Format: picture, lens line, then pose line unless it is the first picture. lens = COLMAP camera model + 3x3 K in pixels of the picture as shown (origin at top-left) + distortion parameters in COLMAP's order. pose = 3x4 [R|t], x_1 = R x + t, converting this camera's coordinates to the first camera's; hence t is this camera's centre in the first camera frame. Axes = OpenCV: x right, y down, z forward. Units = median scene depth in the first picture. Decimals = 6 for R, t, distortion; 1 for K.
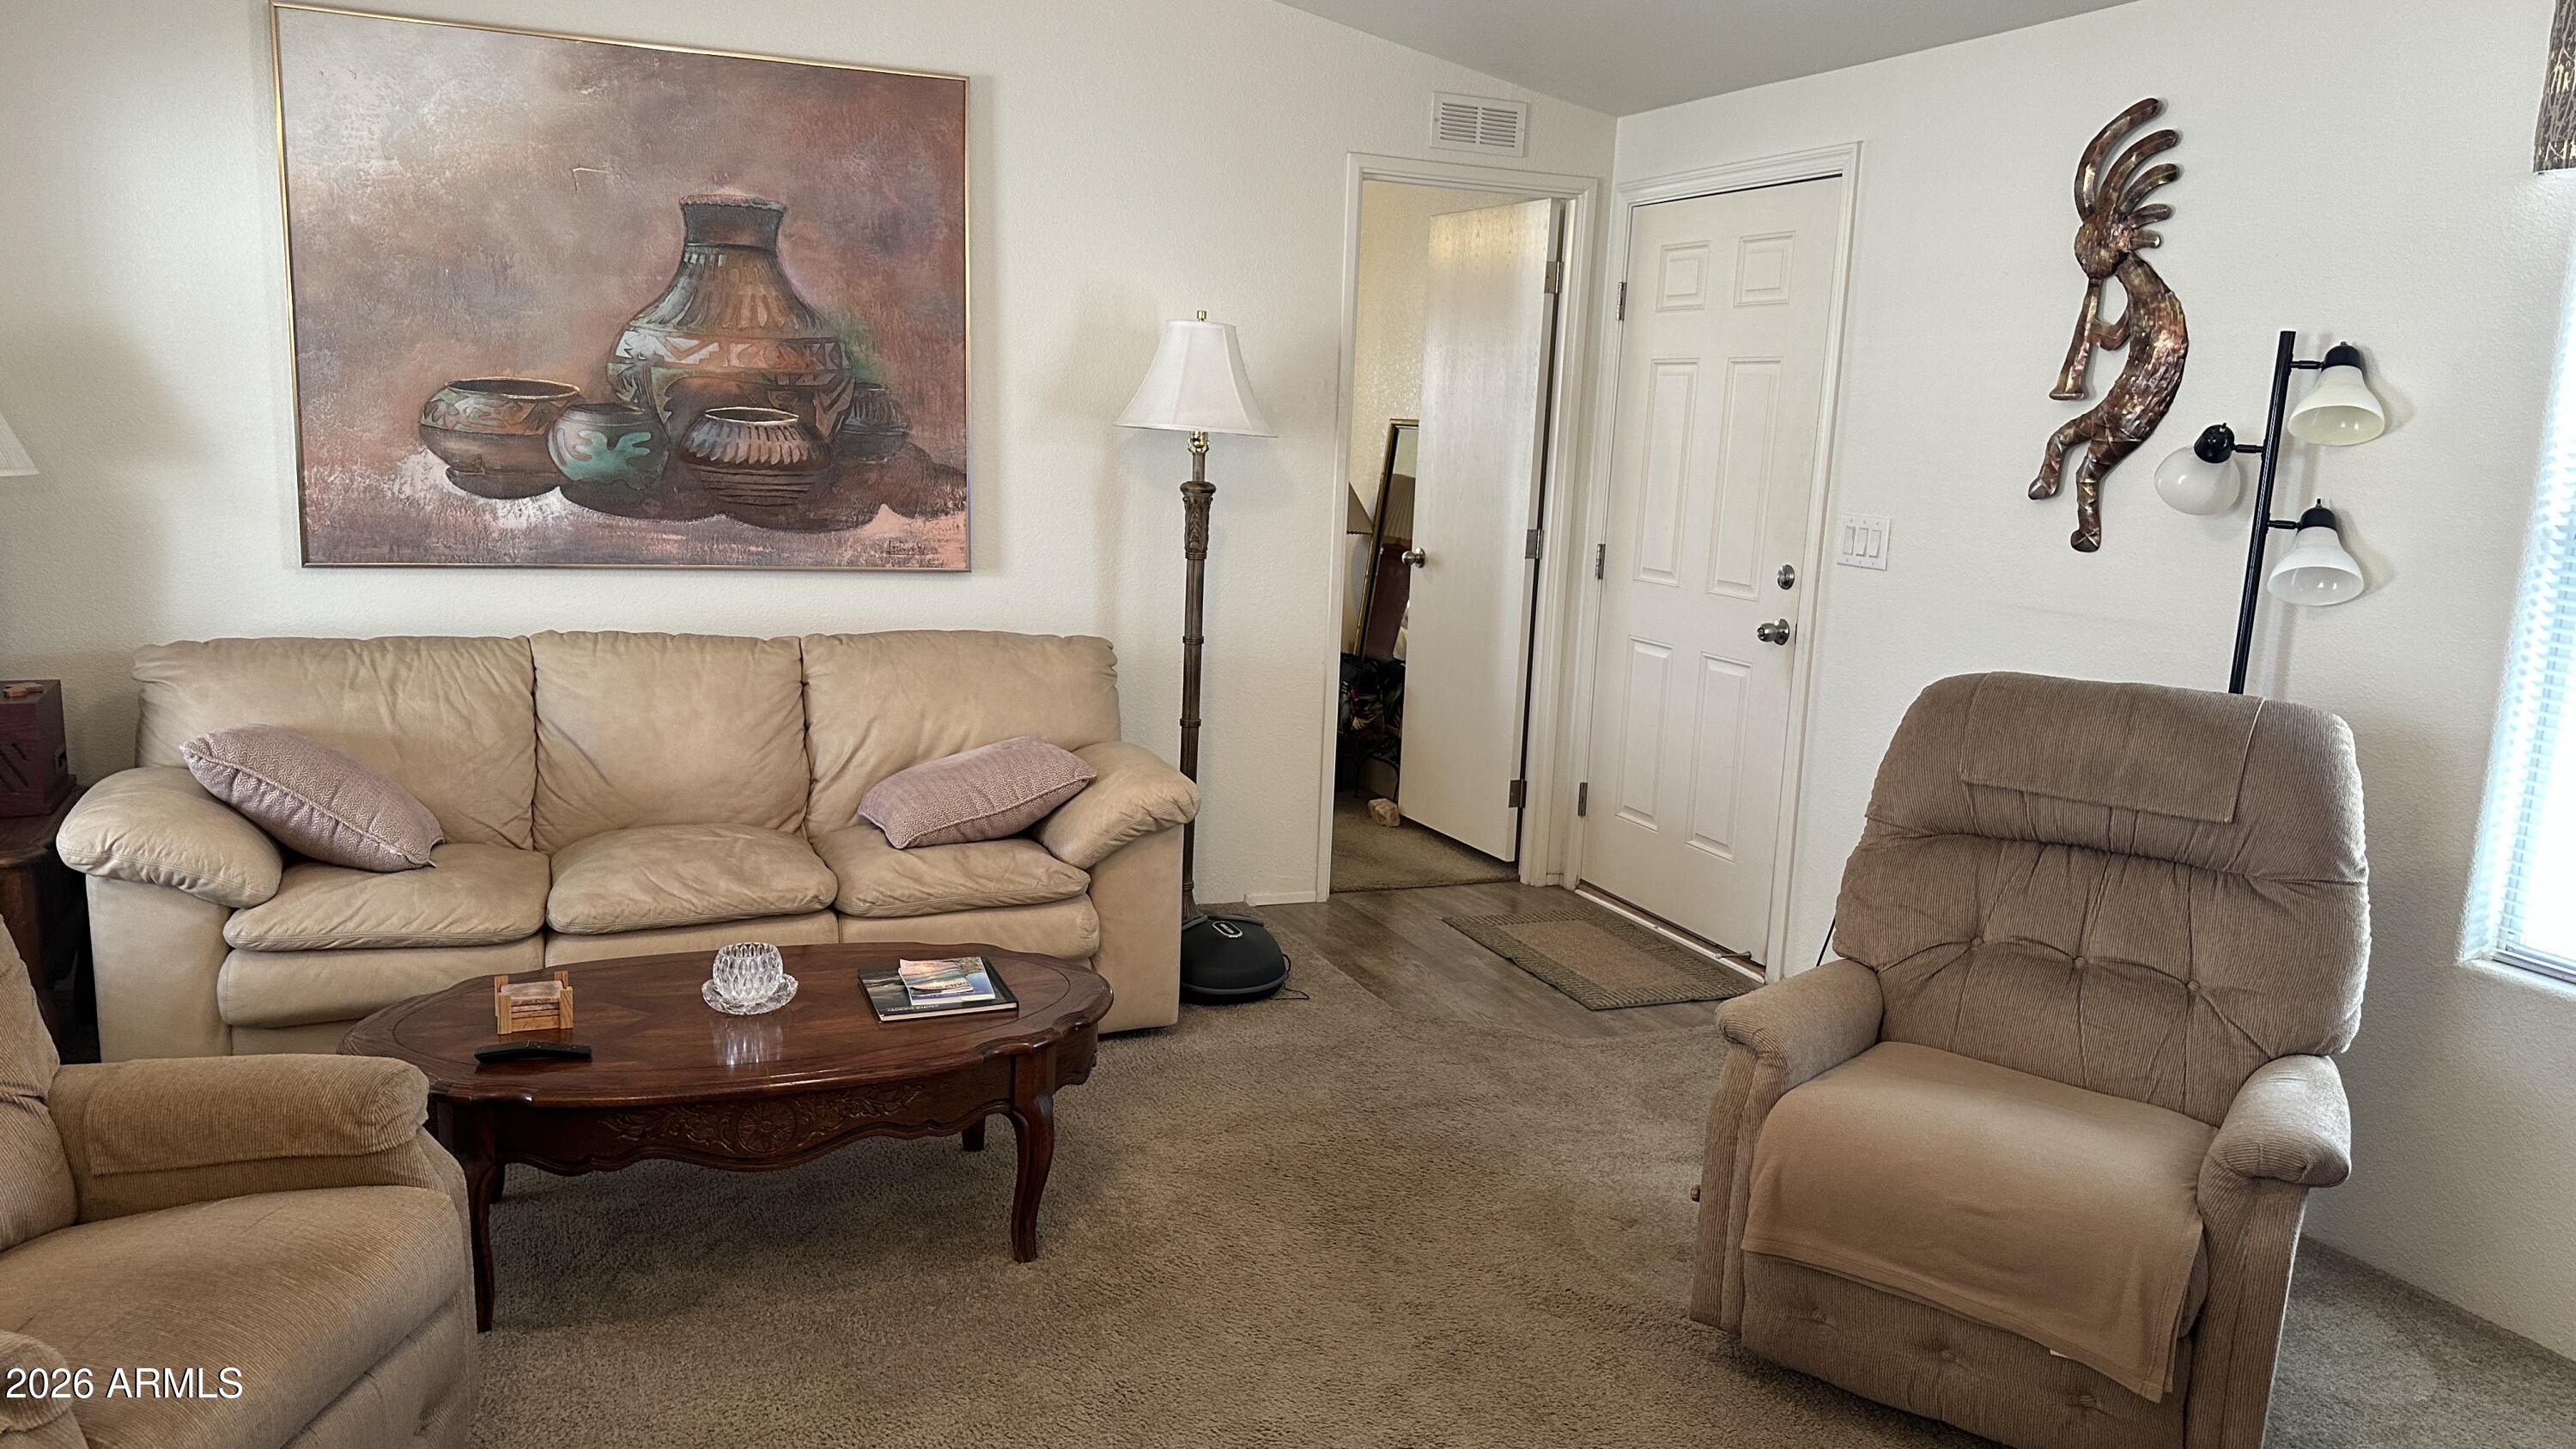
lens RADIAL K [[1814.3, 0, 1297.0], [0, 1814.3, 740.3], [0, 0, 1]] dist [0.070981, -0.097564]
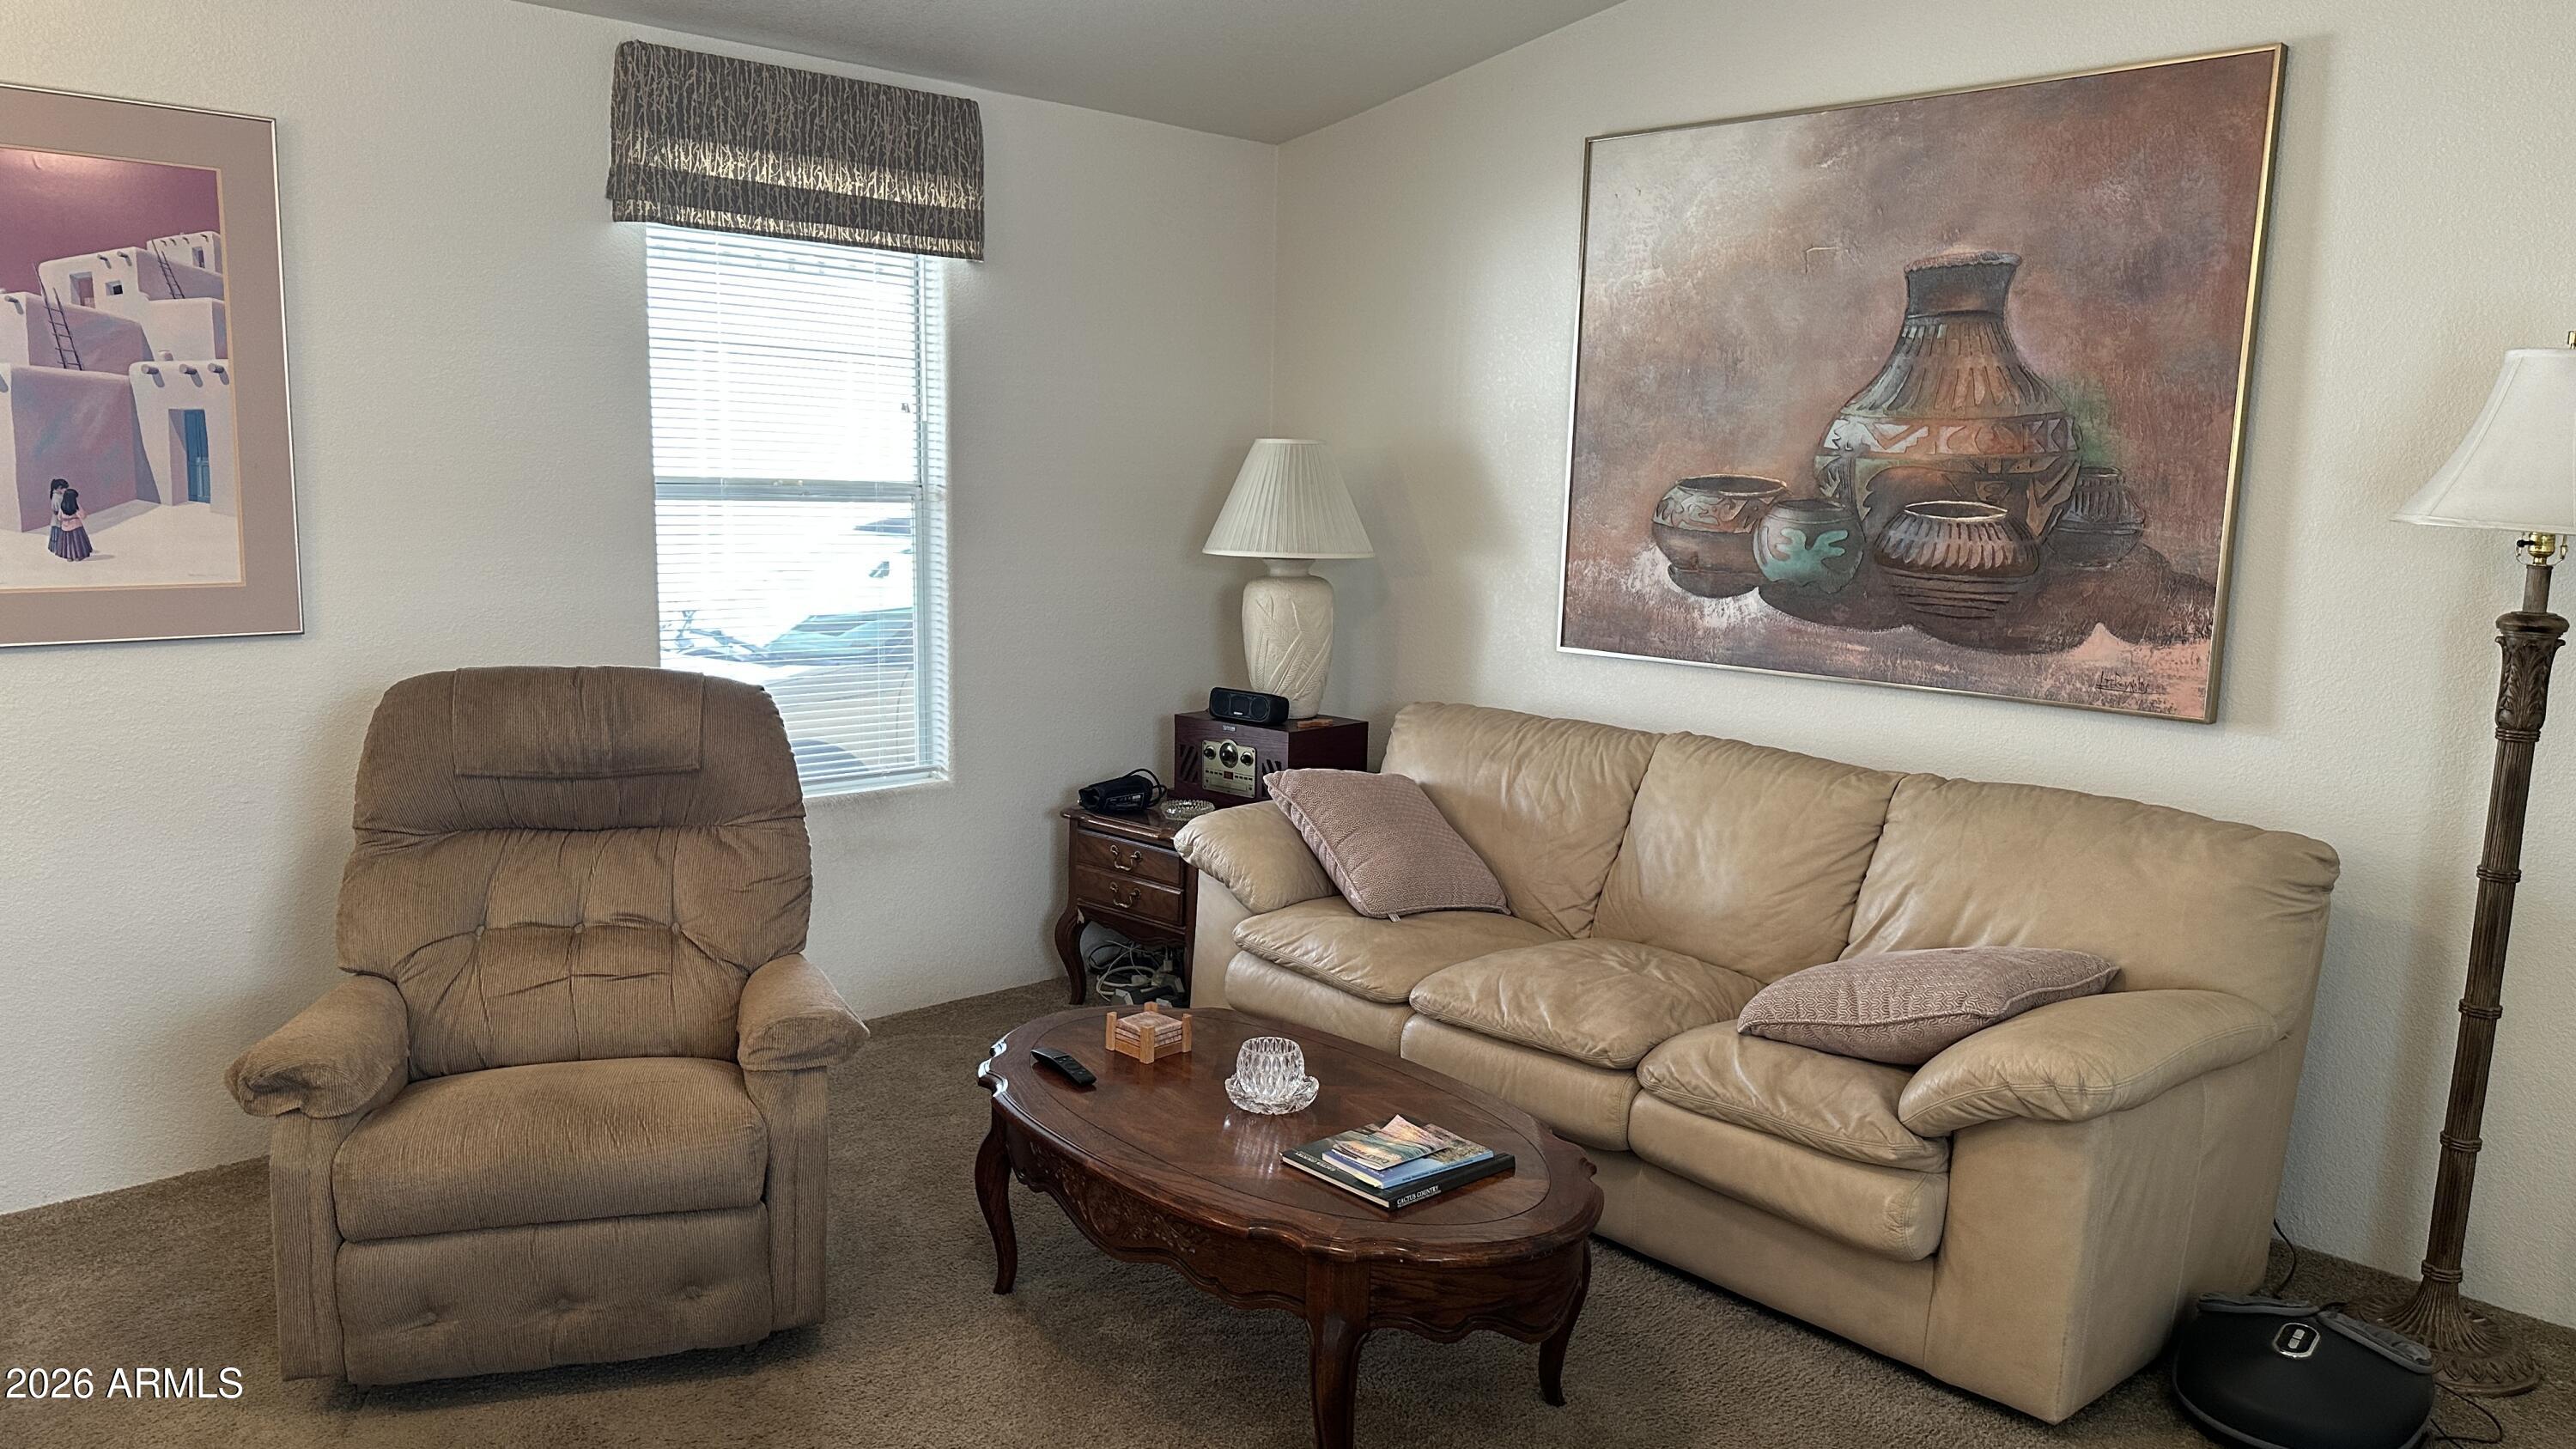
lens RADIAL K [[1814.3, 0, 1272.3], [0, 1814.3, 742.6], [0, 0, 1]] dist [0.070981, -0.097564]
pose [[0.354271, 0.112326, -0.928372, 0.403215], [-0.175025, 0.983181, 0.052168, -0.065597], [0.918618, 0.144007, 0.367973, 0.442046]]
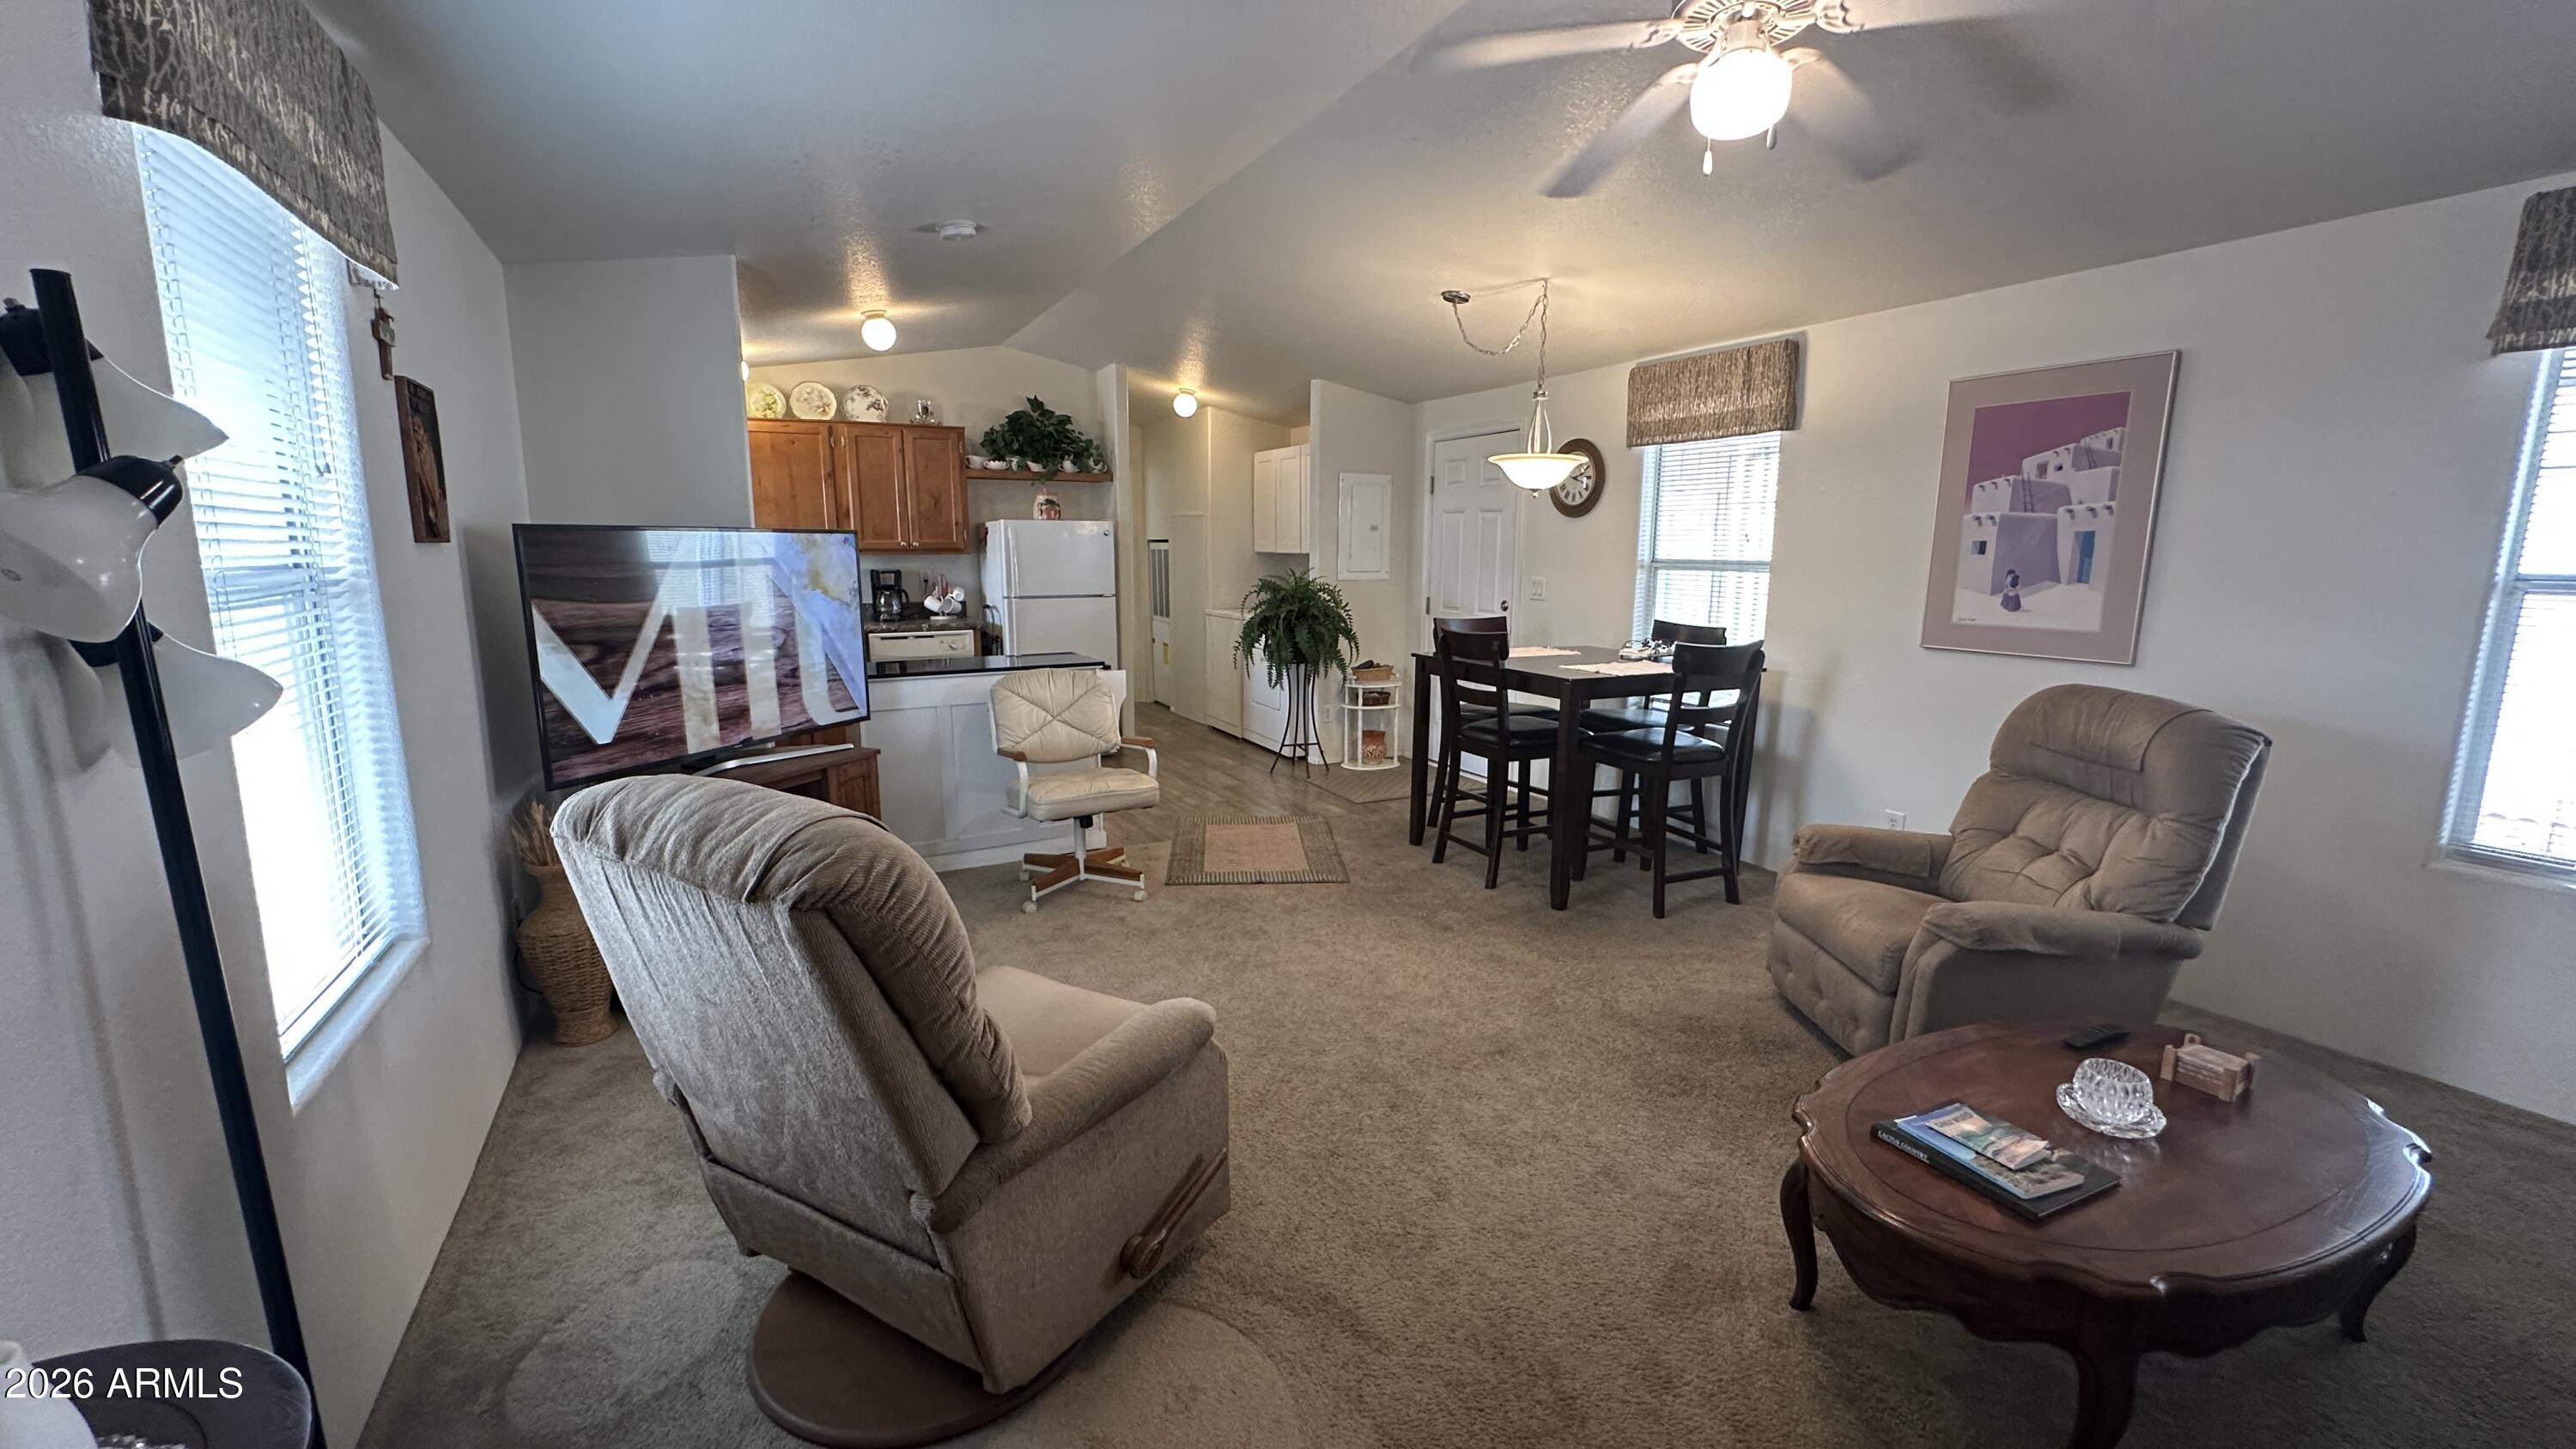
lens RADIAL K [[1034.8, 0, 1294.4], [0, 1034.8, 741.4], [0, 0, 1]] dist [-0.005426, 0.001552]
pose [[-0.995767, -0.026850, -0.087899, 0.163231], [-0.056296, 0.934153, 0.352404, -0.177525], [0.072649, 0.355861, -0.931711, 1.035136]]
